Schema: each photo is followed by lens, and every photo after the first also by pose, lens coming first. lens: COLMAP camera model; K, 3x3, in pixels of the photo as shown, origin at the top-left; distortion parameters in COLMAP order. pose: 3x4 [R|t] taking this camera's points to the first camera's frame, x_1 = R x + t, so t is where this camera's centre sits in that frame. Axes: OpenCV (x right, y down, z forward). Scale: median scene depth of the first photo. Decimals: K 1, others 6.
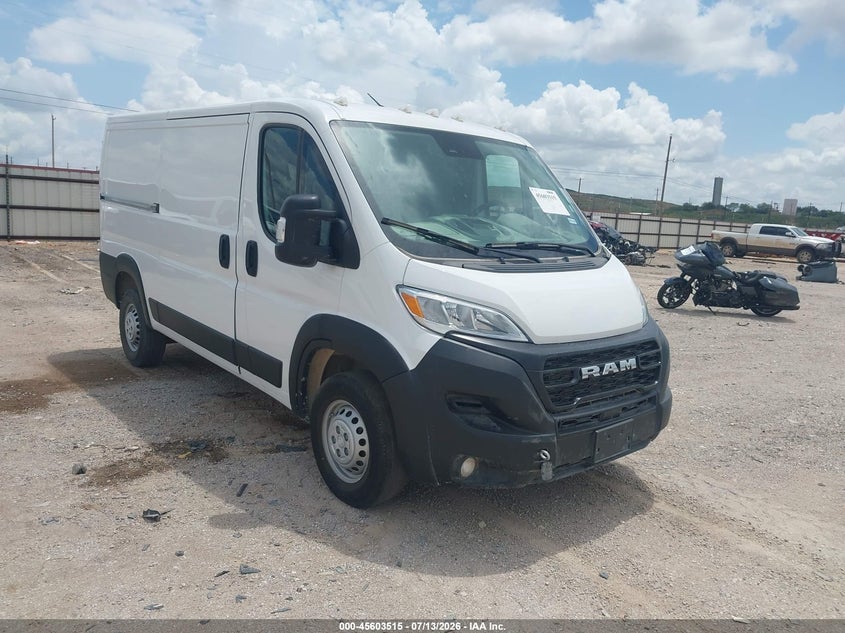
lens RADIAL K [[675.2, 0, 424.2], [0, 675.2, 311.9], [0, 0, 1]] dist [0.018109, -0.013215]
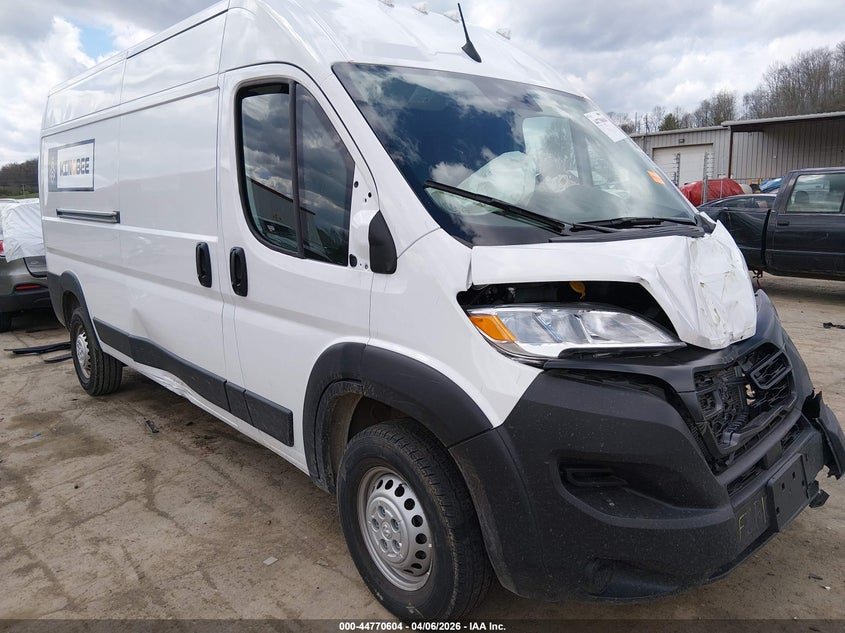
lens RADIAL K [[675.2, 0, 417.1], [0, 675.2, 310.6], [0, 0, 1]] dist [0.018109, -0.013215]
pose [[0.996715, -0.079388, -0.015996, -0.064545], [0.079320, 0.996838, -0.004828, -0.021416], [0.016329, 0.003543, 0.999860, 0.318496]]
